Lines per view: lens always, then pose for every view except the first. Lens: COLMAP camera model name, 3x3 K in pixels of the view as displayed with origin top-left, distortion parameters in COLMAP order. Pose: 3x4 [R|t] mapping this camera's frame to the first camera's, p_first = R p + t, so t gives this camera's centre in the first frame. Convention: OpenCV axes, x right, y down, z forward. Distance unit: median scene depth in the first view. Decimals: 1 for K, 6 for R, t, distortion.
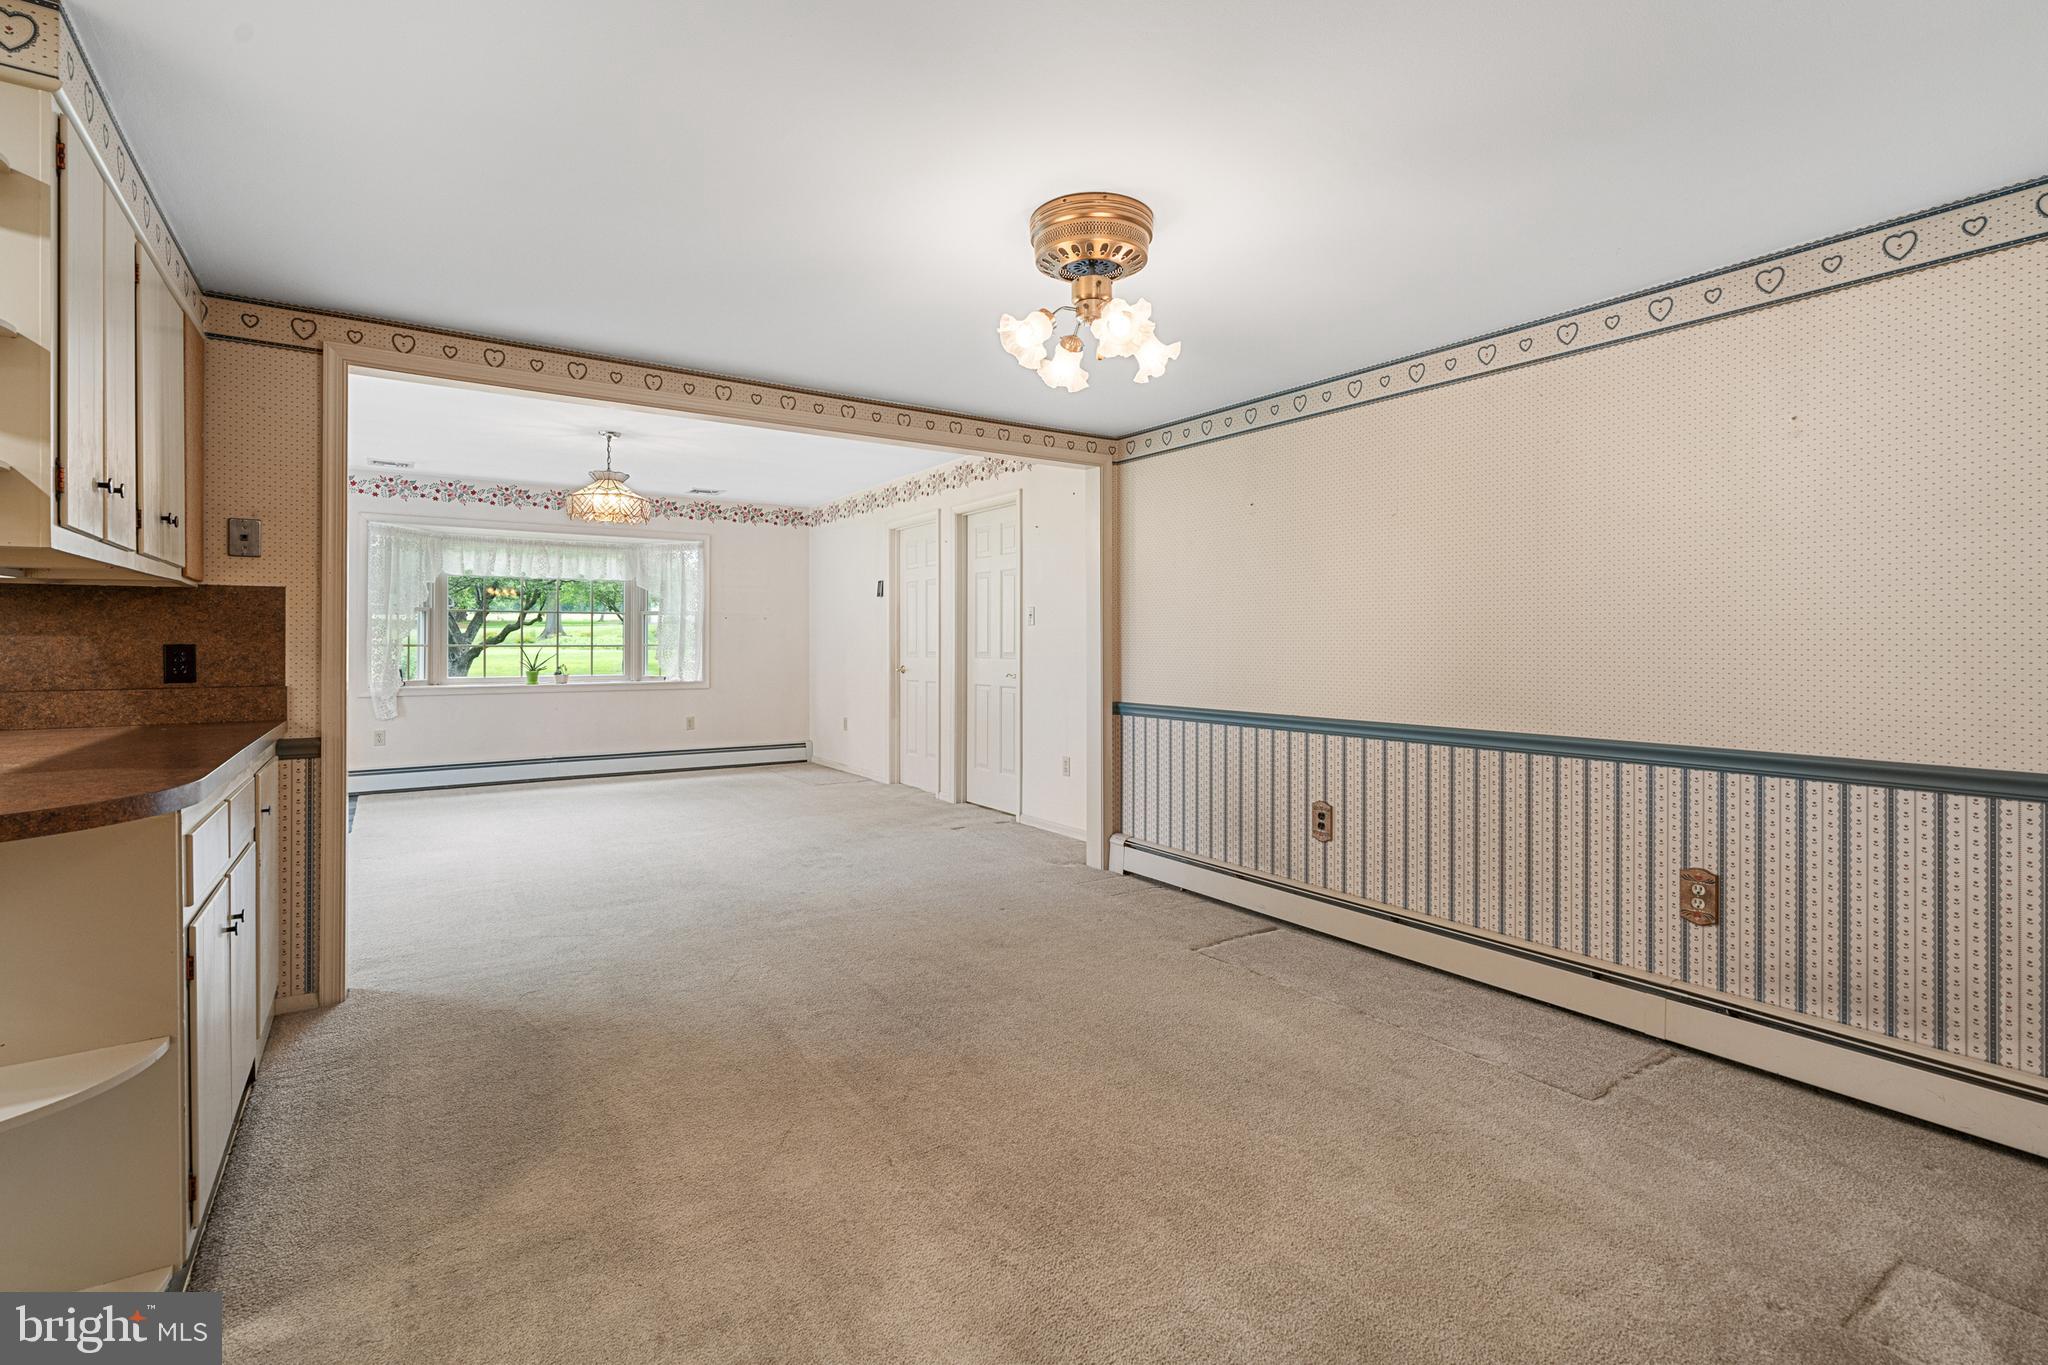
lens RADIAL K [[925.1, 0, 1014.2], [0, 925.1, 637.6], [0, 0, 1]] dist [-0.007579, 0.002727]
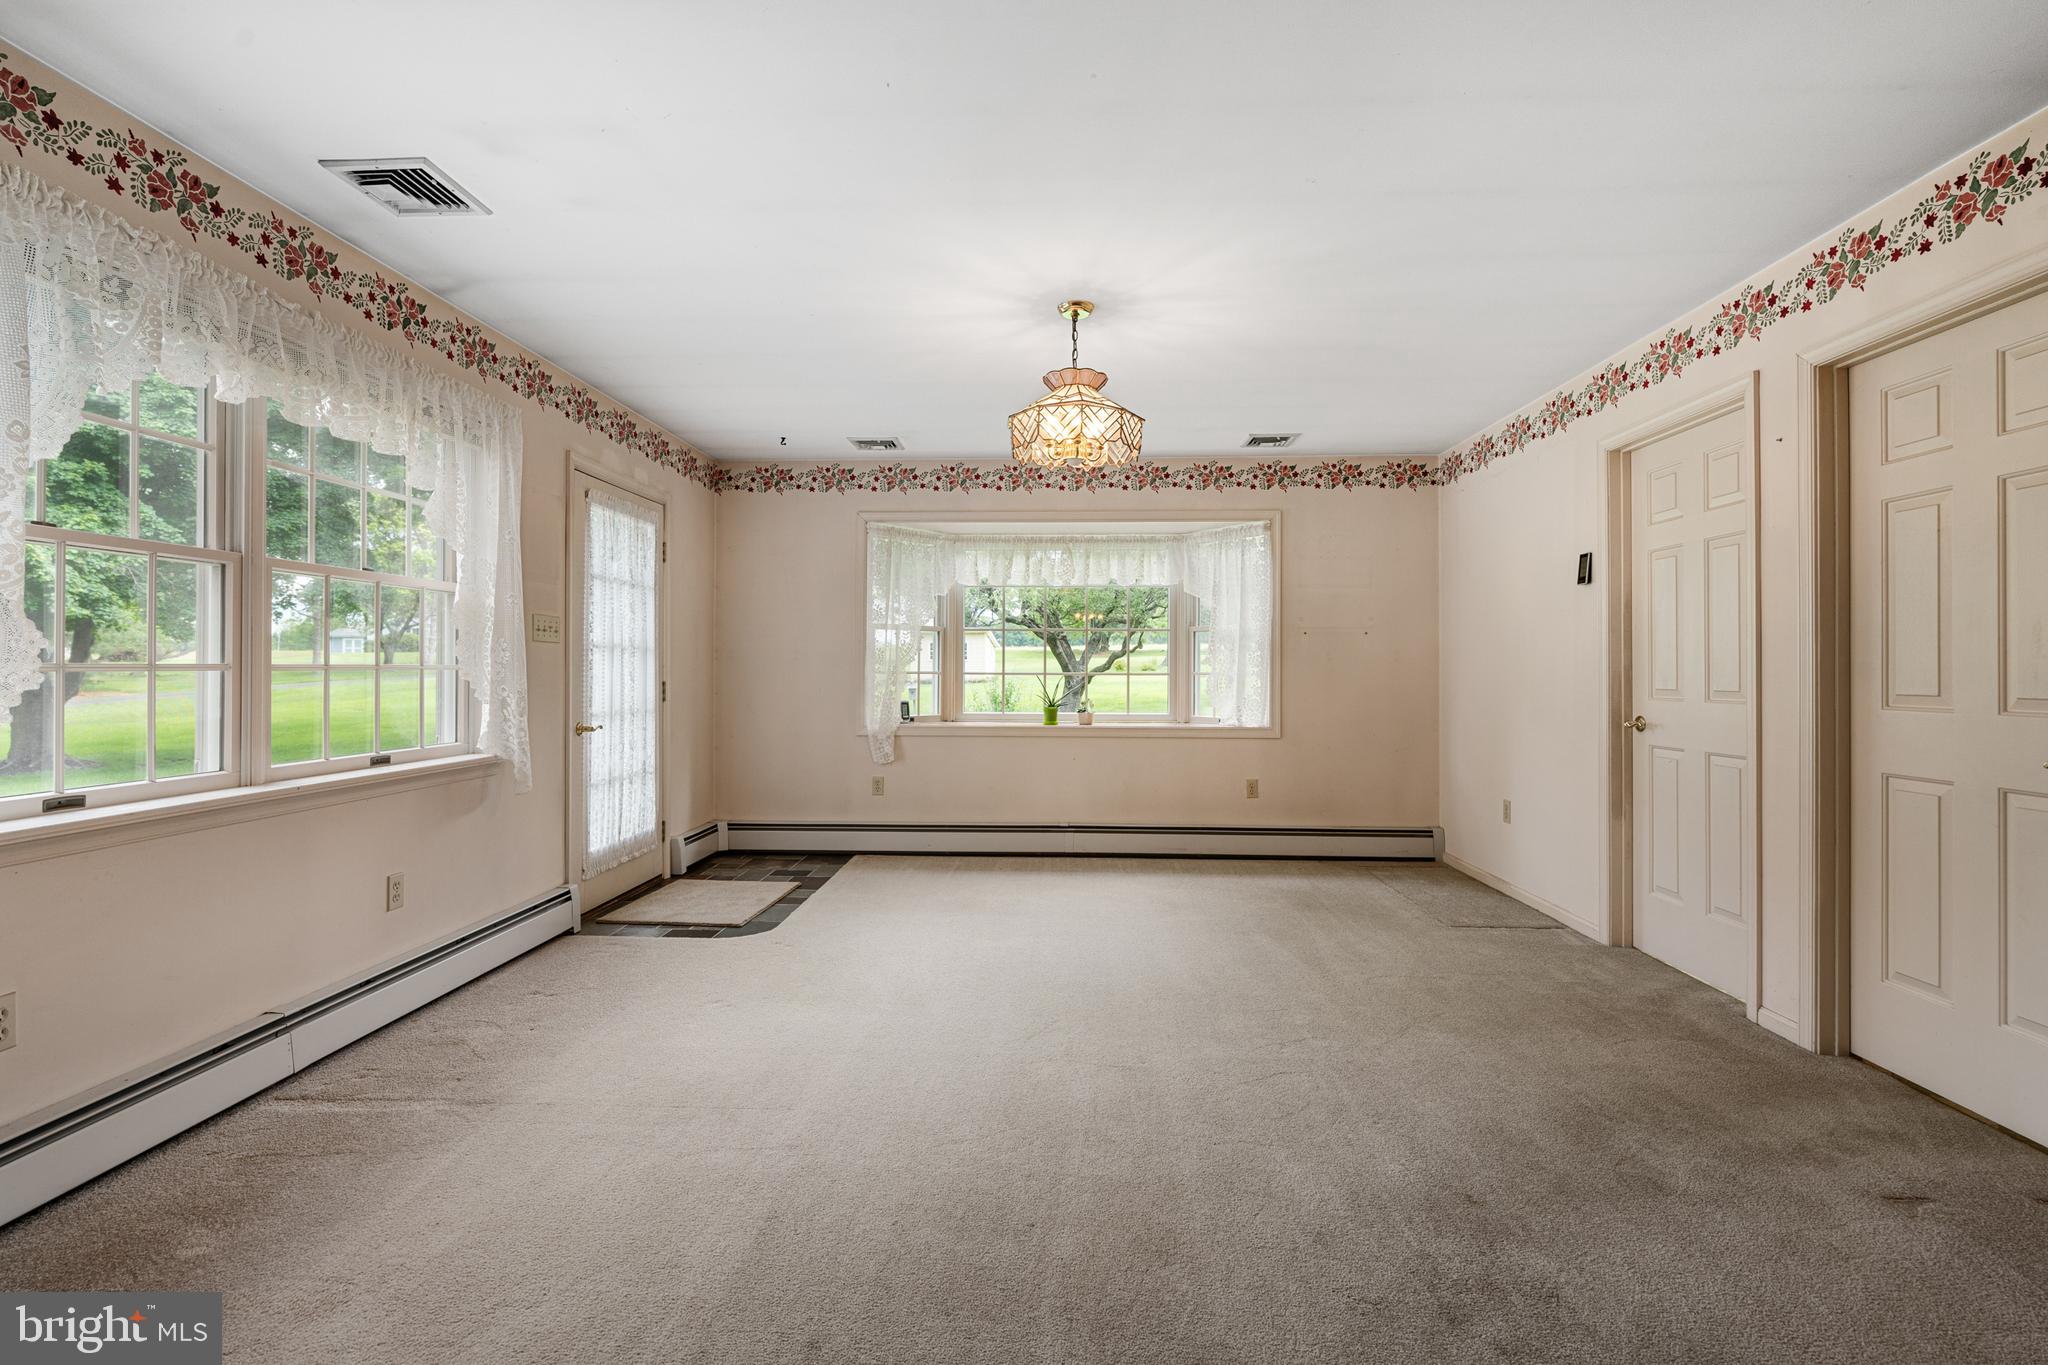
lens RADIAL K [[925.1, 0, 1025.4], [0, 925.1, 666.1], [0, 0, 1]] dist [-0.007579, 0.002727]
pose [[0.808006, -0.001011, -0.589173, -0.091945], [0.001379, 0.999999, 0.000175, 0.002215], [0.589173, -0.000953, 0.808007, 0.383313]]
